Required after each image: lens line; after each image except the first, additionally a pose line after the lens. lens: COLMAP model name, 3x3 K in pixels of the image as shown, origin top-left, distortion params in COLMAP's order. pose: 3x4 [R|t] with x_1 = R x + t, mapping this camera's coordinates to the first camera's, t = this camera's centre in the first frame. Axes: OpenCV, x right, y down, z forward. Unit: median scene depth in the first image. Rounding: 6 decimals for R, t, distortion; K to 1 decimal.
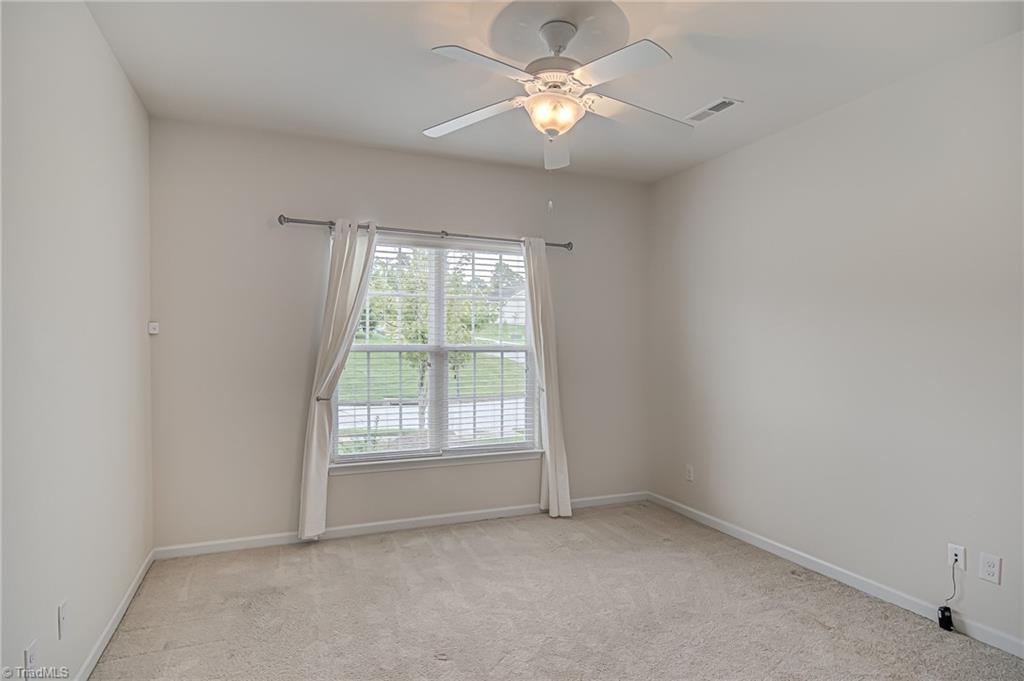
lens RADIAL K [[546.9, 0, 508.2], [0, 546.9, 342.8], [0, 0, 1]] dist [0.007433, -0.001122]
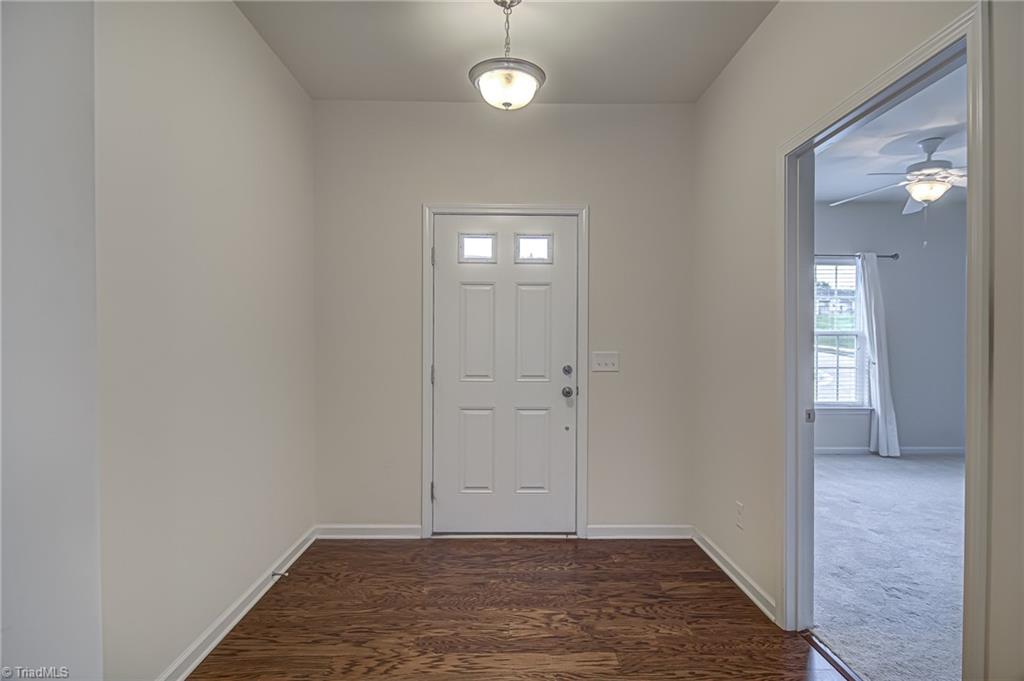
lens RADIAL K [[546.9, 0, 507.1], [0, 546.9, 339.6], [0, 0, 1]] dist [0.007433, -0.001122]
pose [[0.935912, -0.001324, -0.352230, -0.311289], [0.003642, 0.999976, 0.005920, 0.015550], [0.352214, -0.006824, 0.935895, -0.604987]]
